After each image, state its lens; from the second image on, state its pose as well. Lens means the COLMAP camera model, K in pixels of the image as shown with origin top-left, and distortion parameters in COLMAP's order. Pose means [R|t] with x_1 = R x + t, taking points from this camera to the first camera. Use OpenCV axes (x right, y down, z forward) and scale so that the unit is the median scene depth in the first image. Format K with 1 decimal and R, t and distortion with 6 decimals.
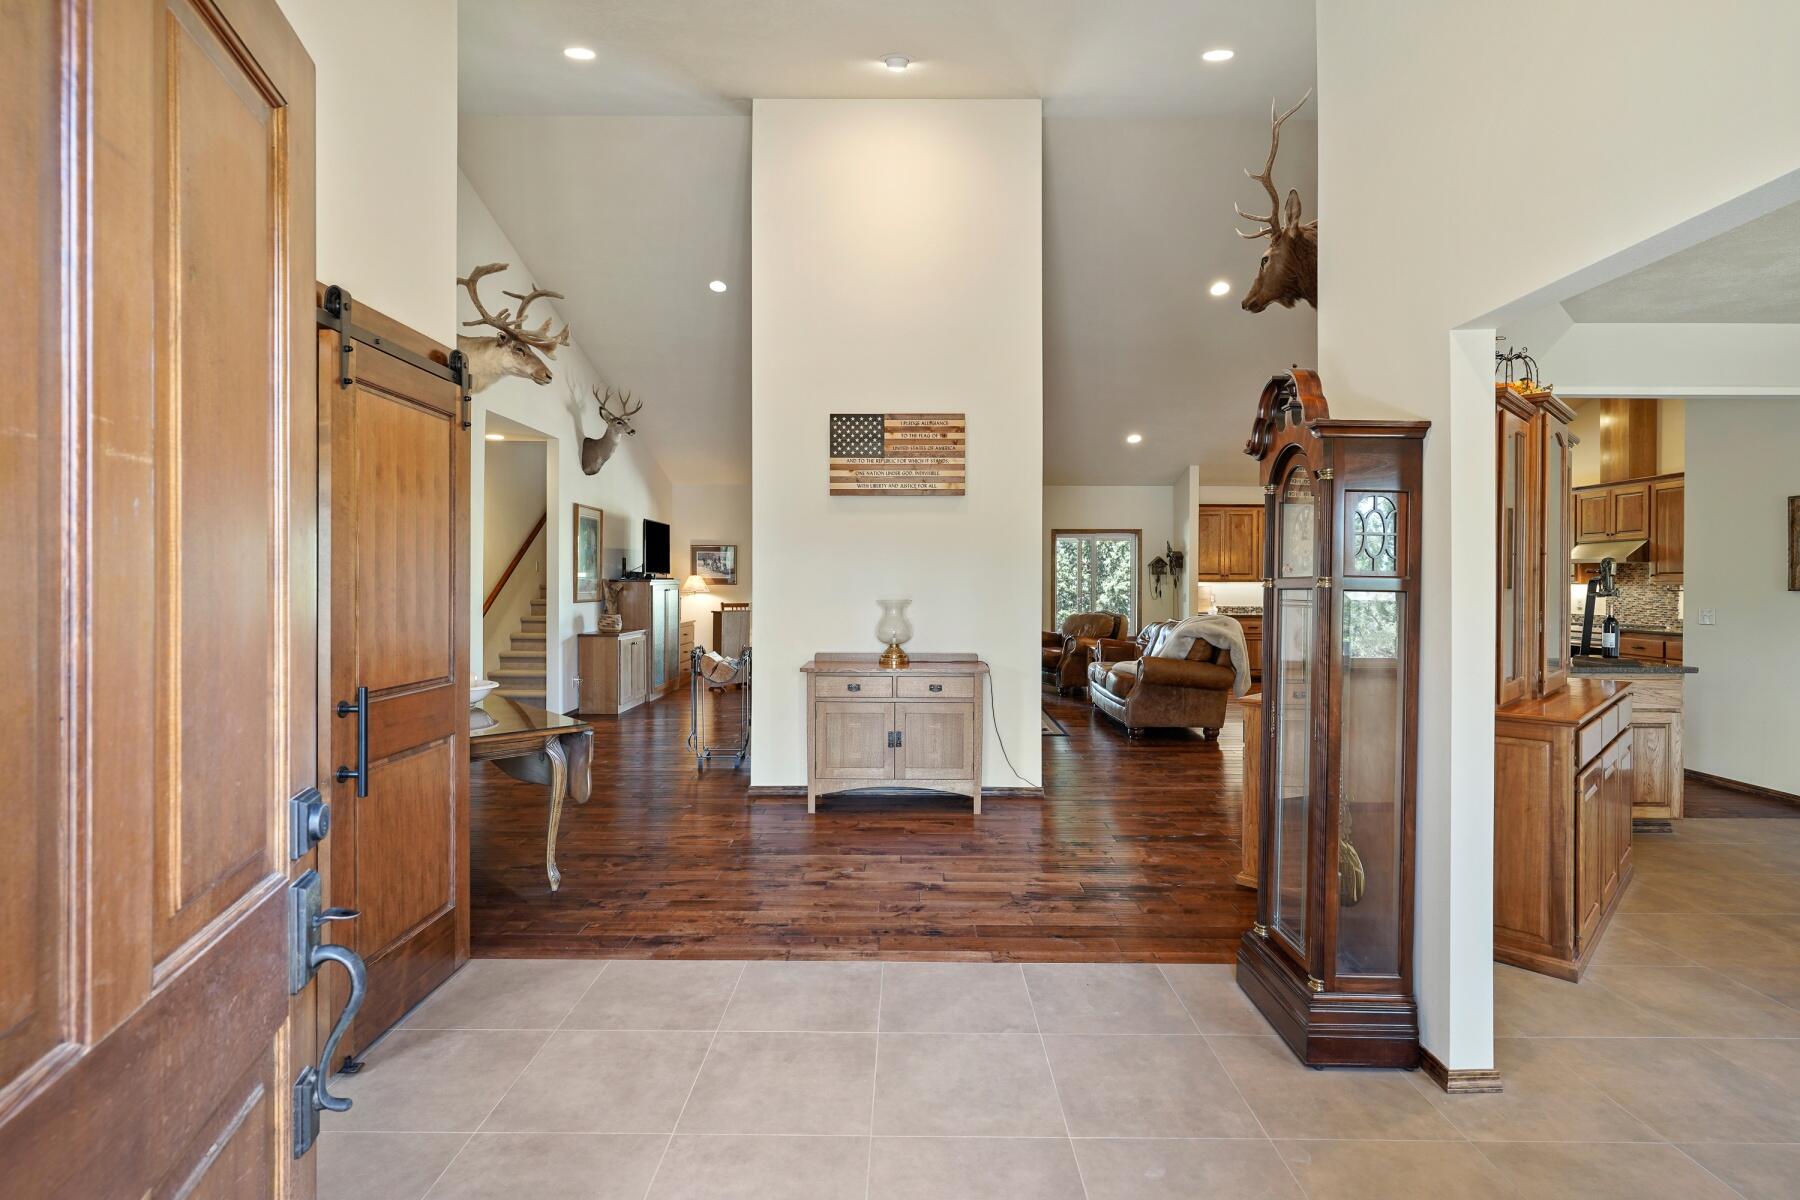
lens RADIAL K [[857.1, 0, 902.7], [0, 857.1, 588.6], [0, 0, 1]] dist [-0.025433, 0.007730]
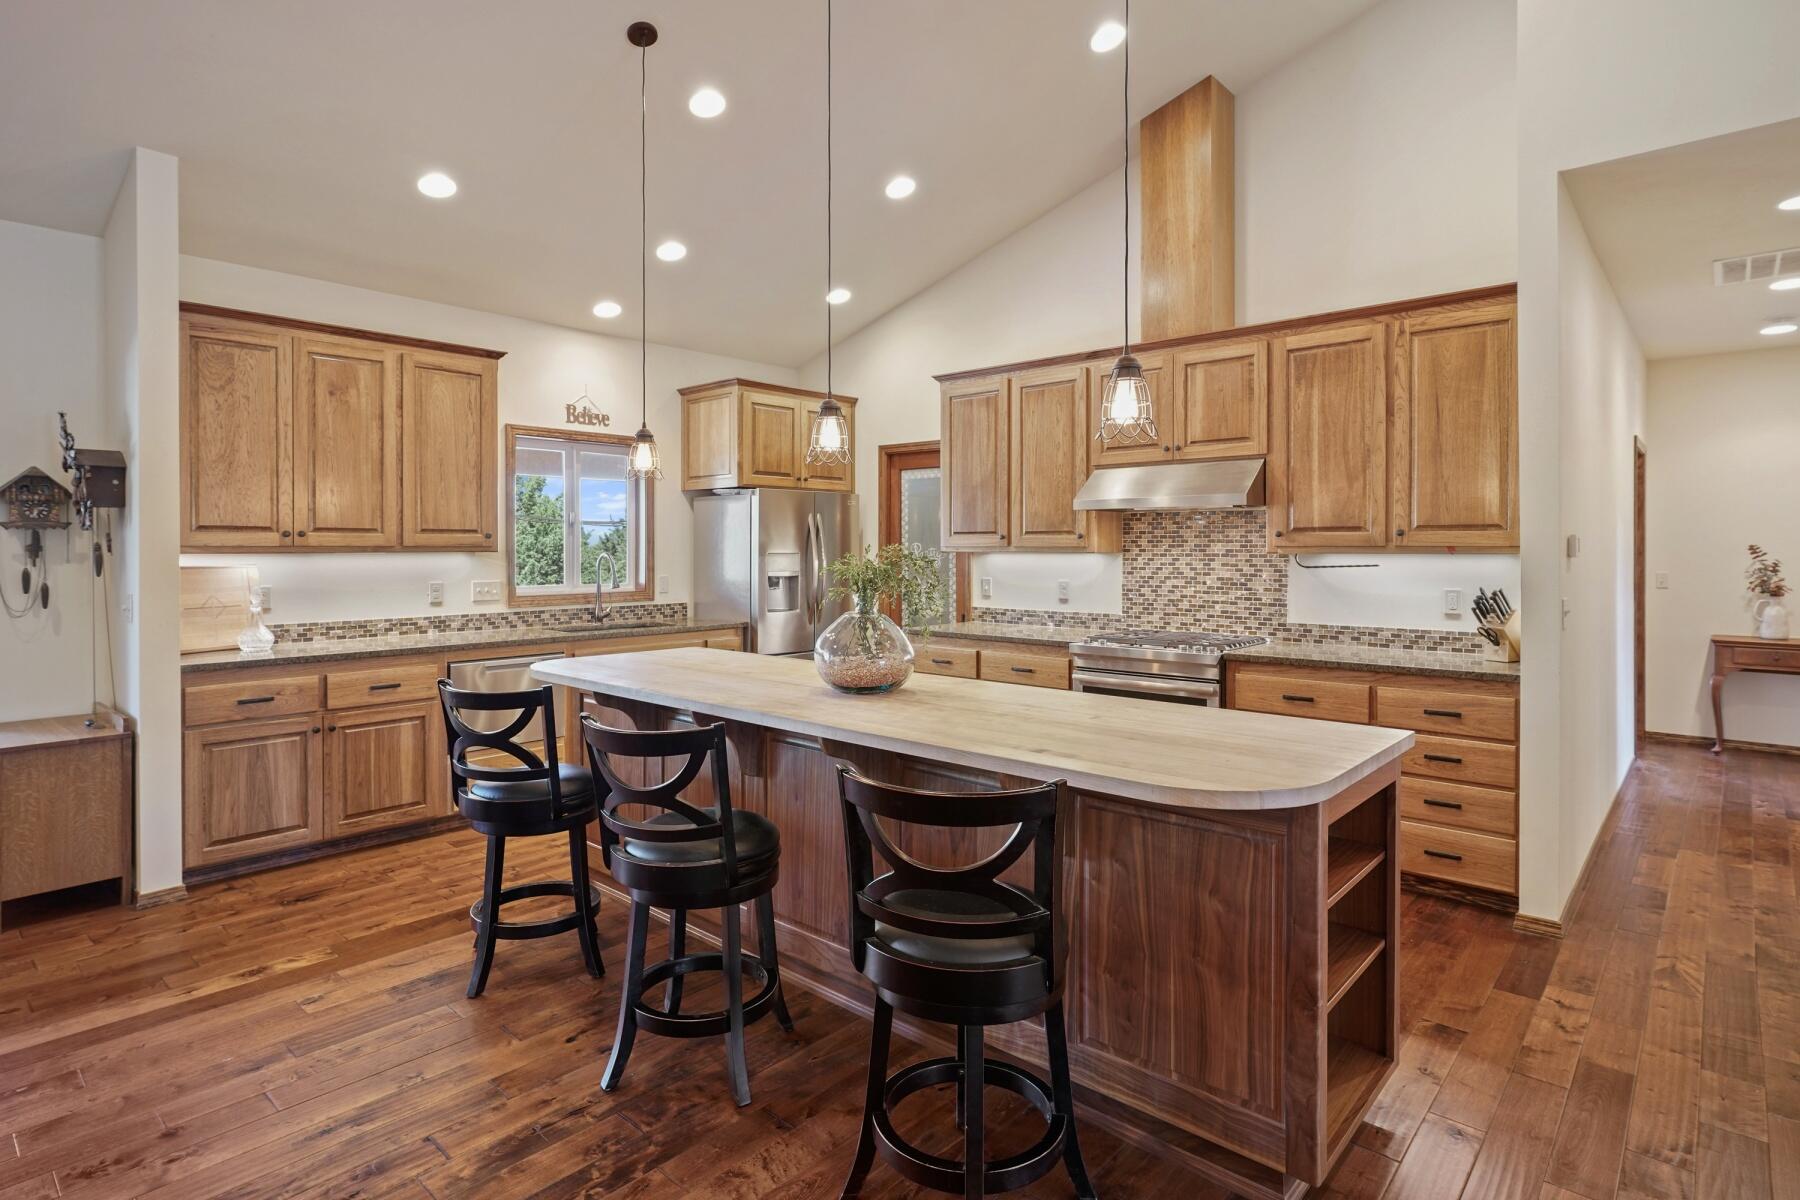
lens RADIAL K [[934.4, 0, 897.6], [0, 934.4, 556.9], [0, 0, 1]] dist [-0.003372, -0.000259]
pose [[0.658989, -0.011936, 0.752058, 0.263277], [0.010887, 0.999921, 0.006331, -0.006366], [-0.752074, 0.004015, 0.659067, 0.596401]]
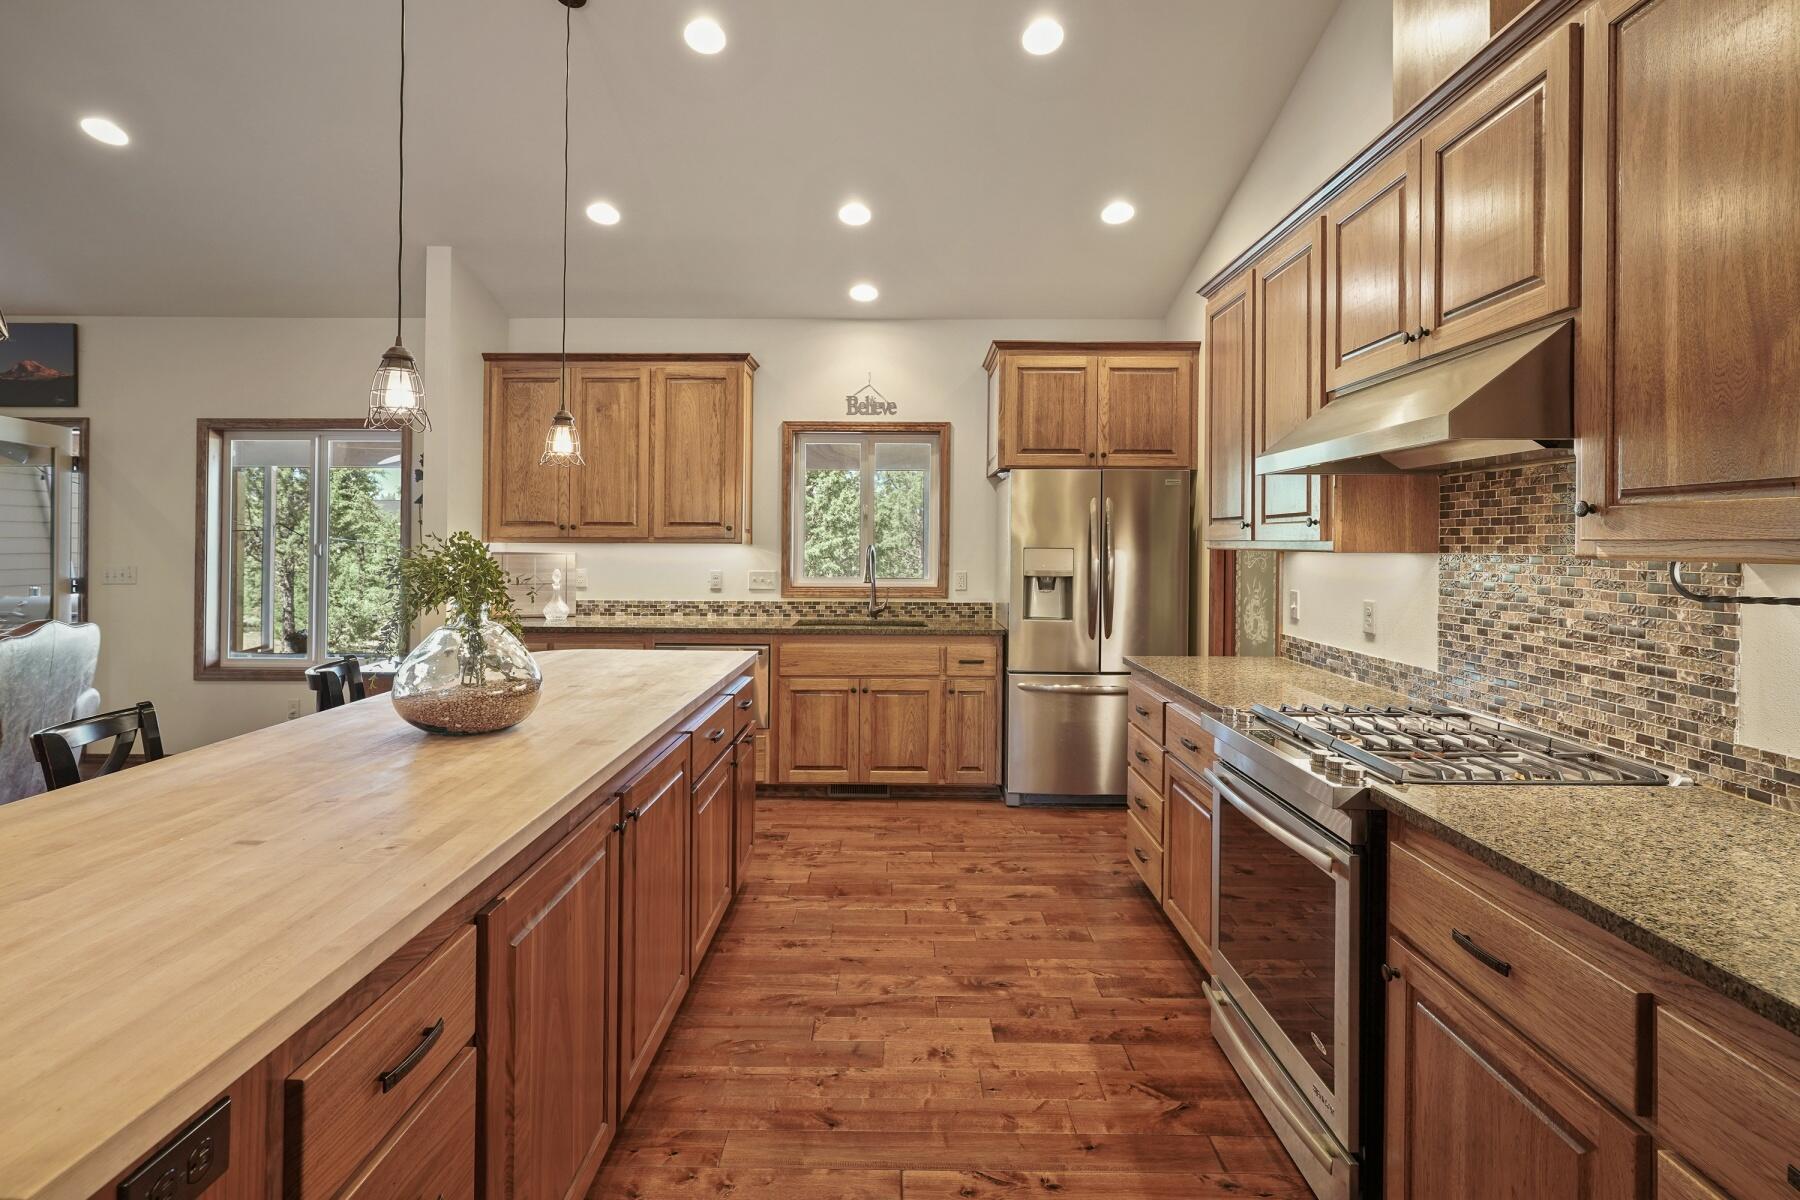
lens RADIAL K [[872.6, 0, 889.5], [0, 872.6, 541.6], [0, 0, 1]] dist [-0.009227, 0.000988]
pose [[0.999999, 0.001613, -0.000475, 0.538791], [-0.001618, 0.999954, -0.009480, -0.004967], [0.000460, 0.009480, 0.999955, 0.594178]]
